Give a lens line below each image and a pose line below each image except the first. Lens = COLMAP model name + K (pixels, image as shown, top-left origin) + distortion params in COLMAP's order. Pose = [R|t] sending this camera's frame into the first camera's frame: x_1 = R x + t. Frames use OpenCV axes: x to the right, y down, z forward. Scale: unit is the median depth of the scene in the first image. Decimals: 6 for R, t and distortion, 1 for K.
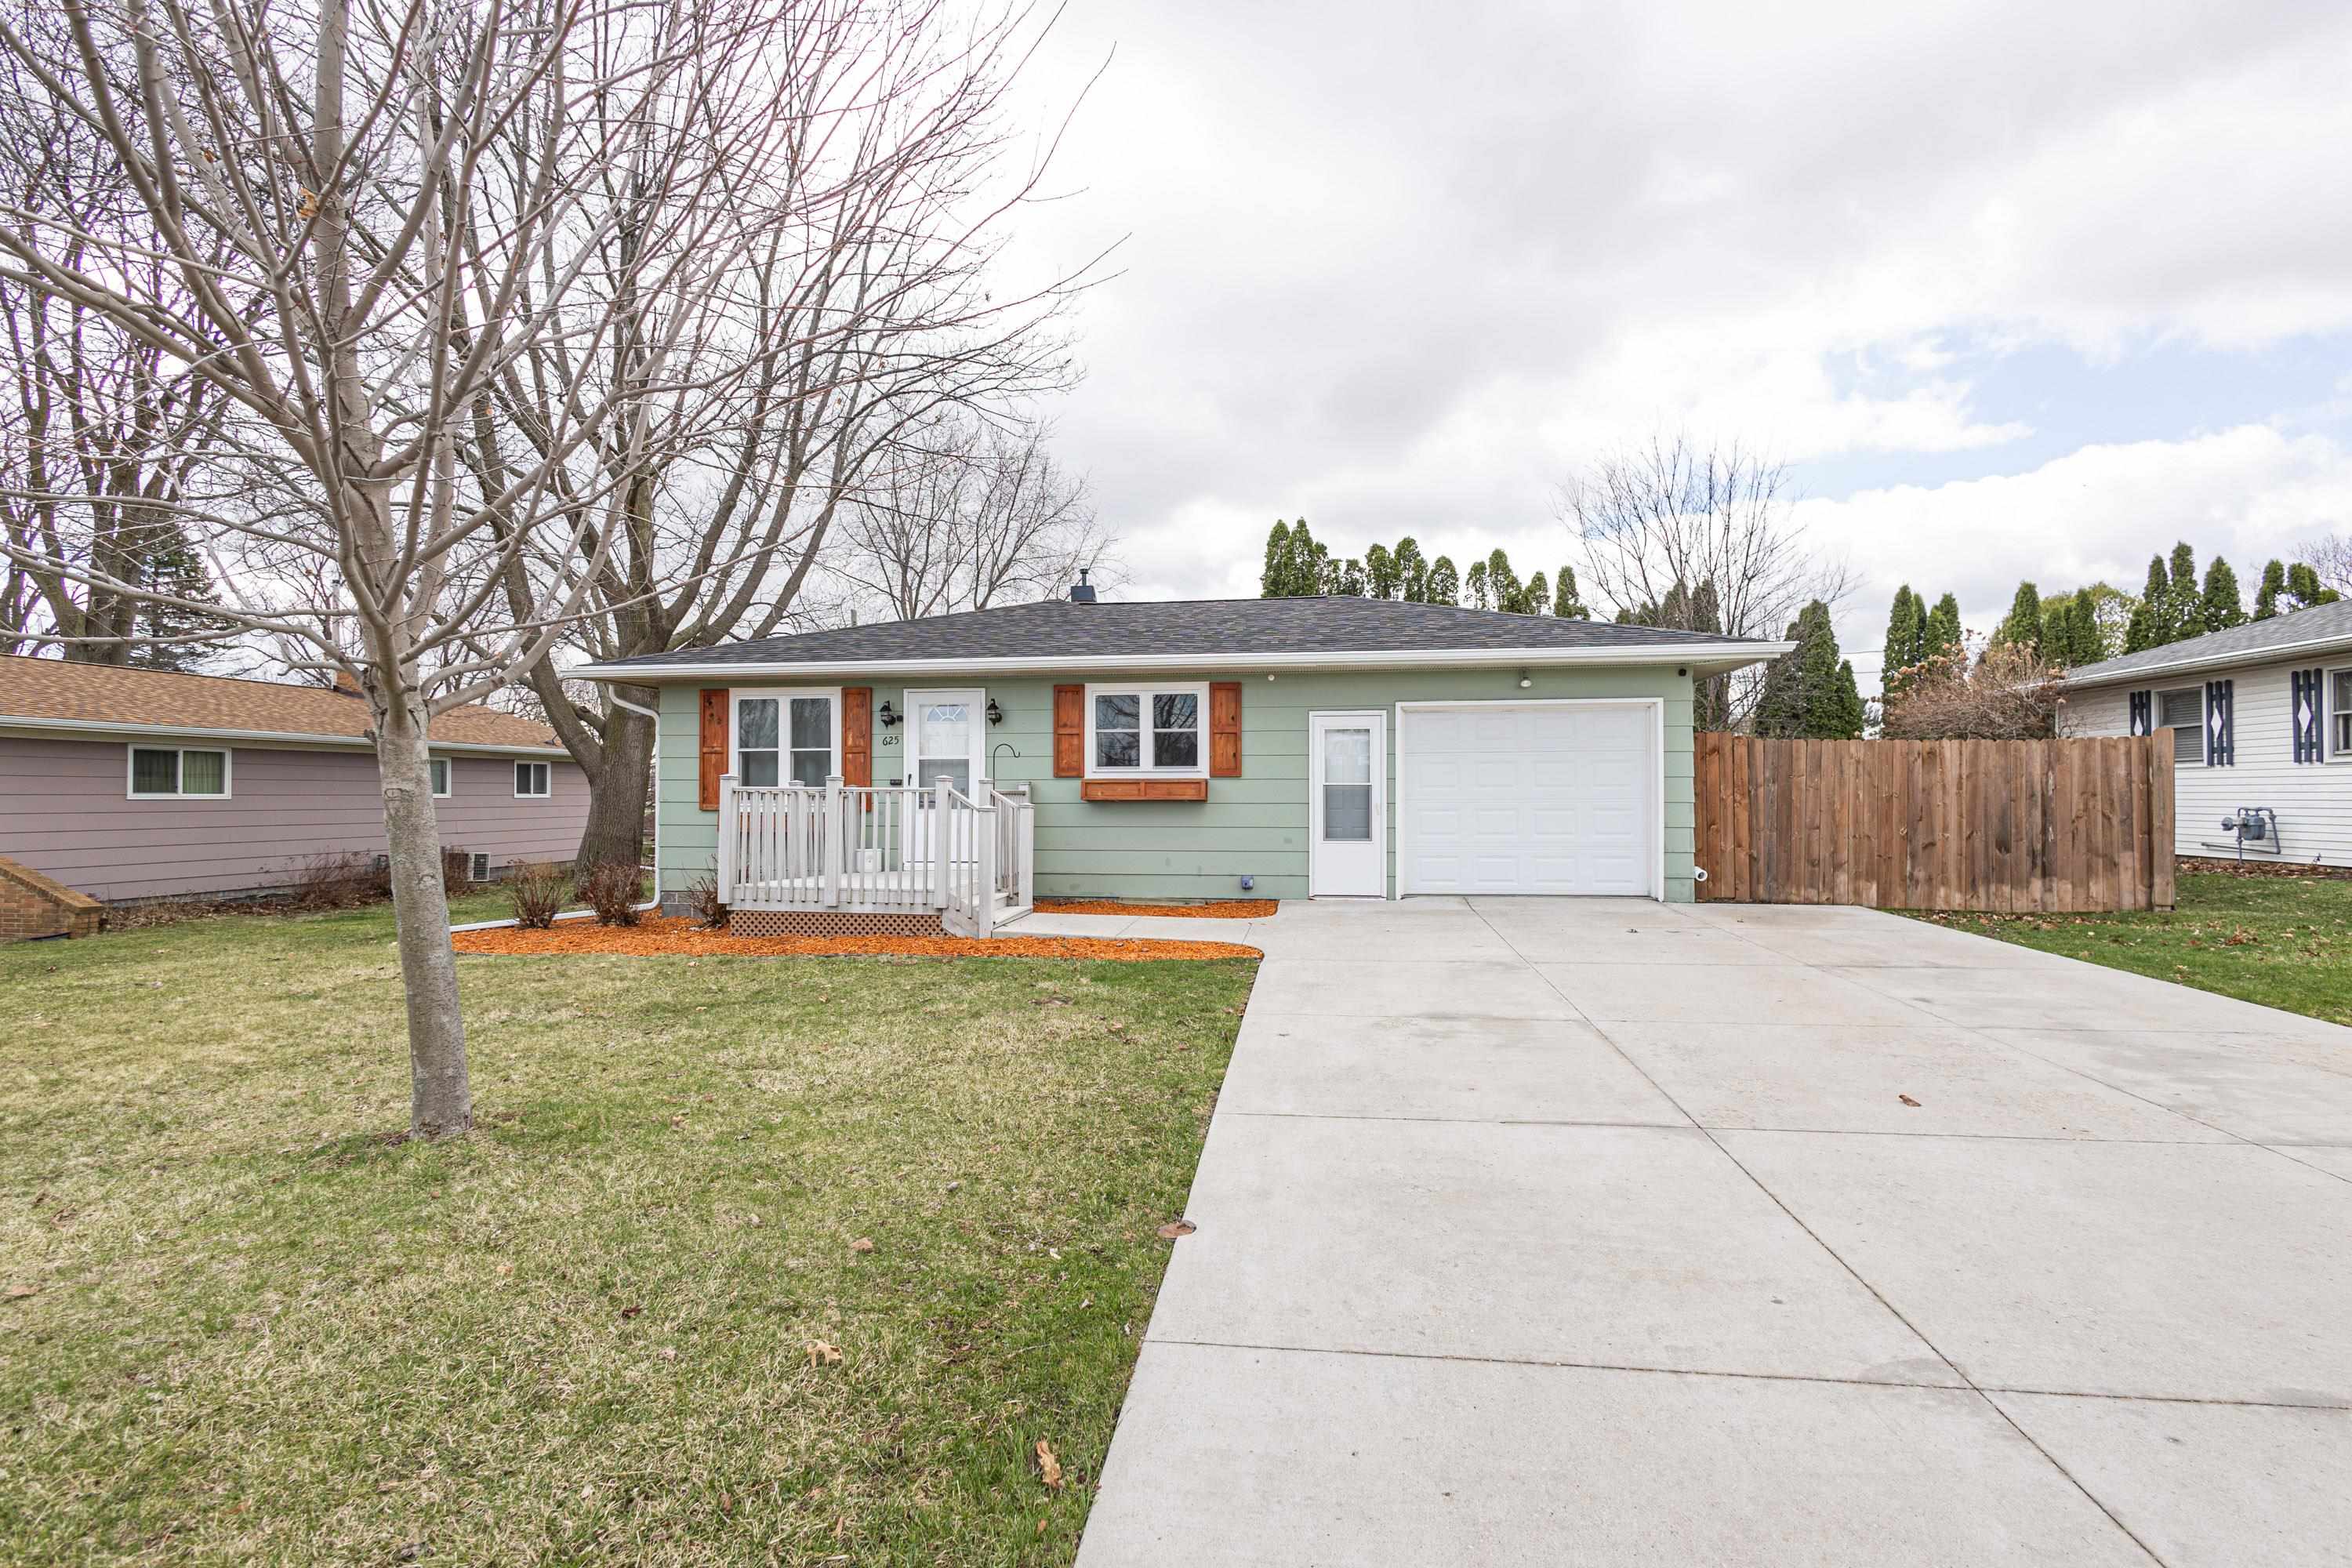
lens RADIAL K [[1016.2, 0, 1135.5], [0, 1016.2, 776.9], [0, 0, 1]] dist [0.001478, 0.000158]
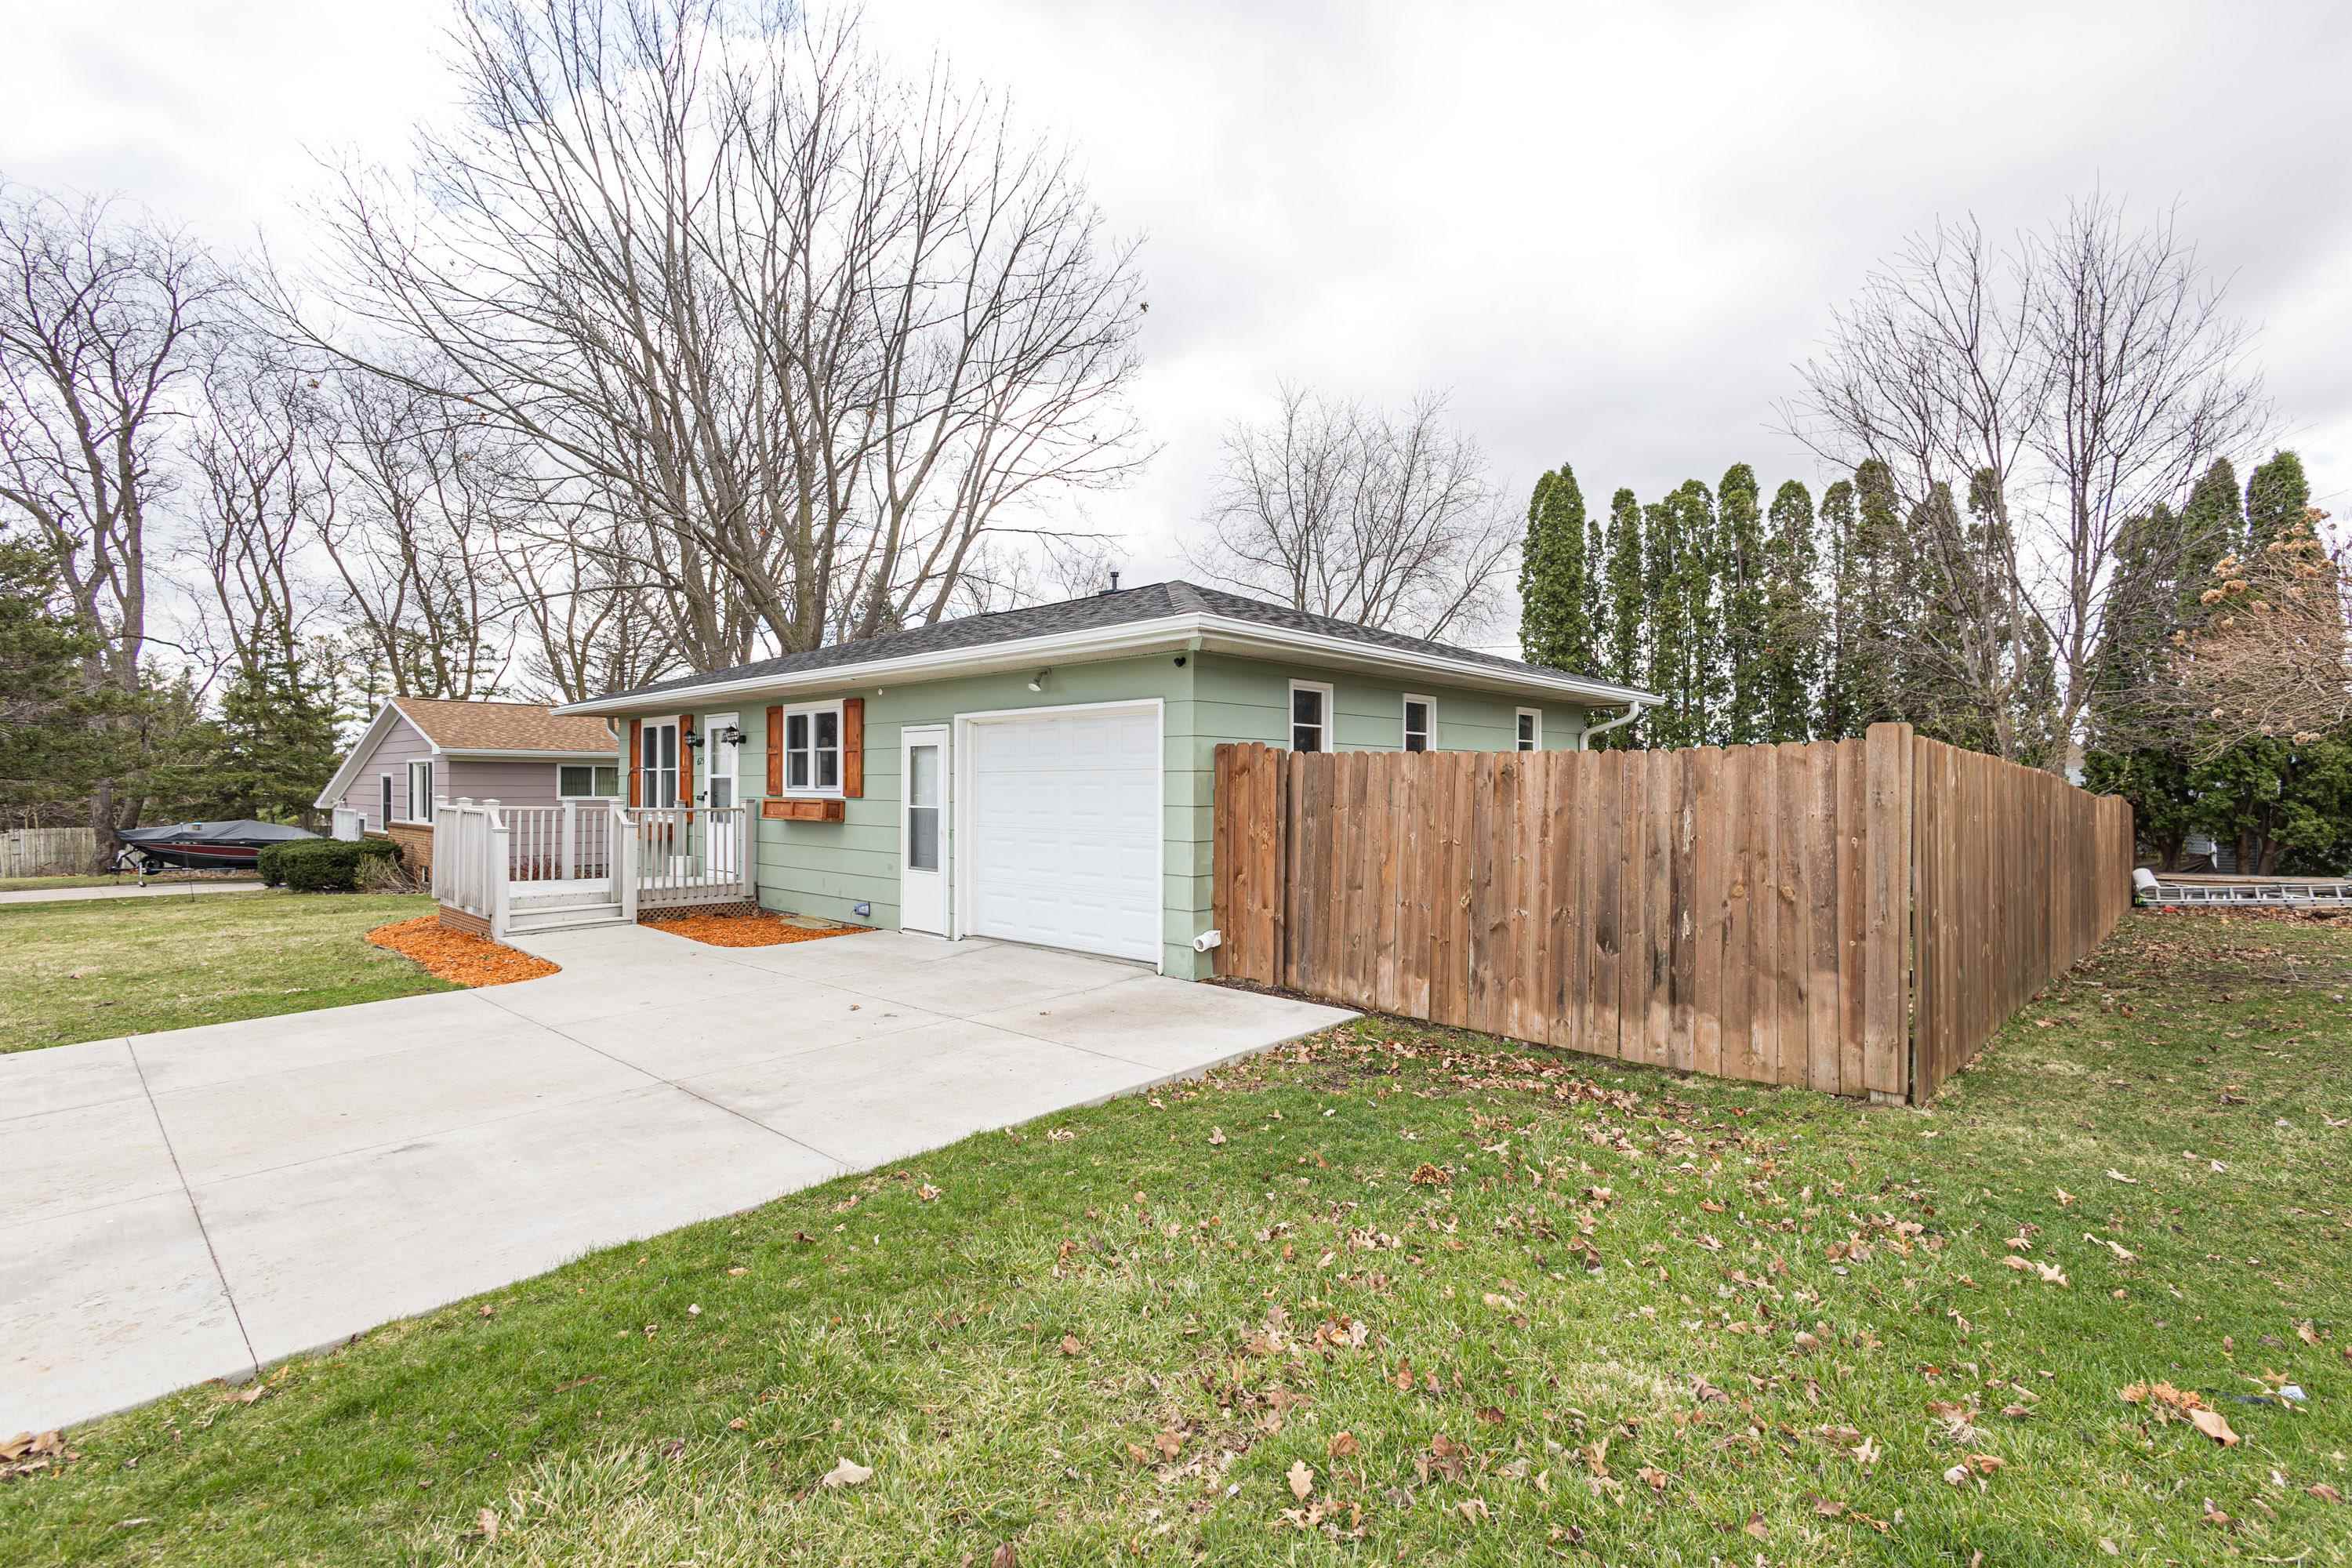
lens RADIAL K [[1016.2, 0, 1135.5], [0, 1016.2, 776.9], [0, 0, 1]] dist [0.001478, 0.000158]
pose [[0.837814, -0.001049, -0.545955, 0.909981], [0.003295, 0.999990, 0.003135, -0.023373], [0.545946, -0.004425, 0.837809, 0.376126]]
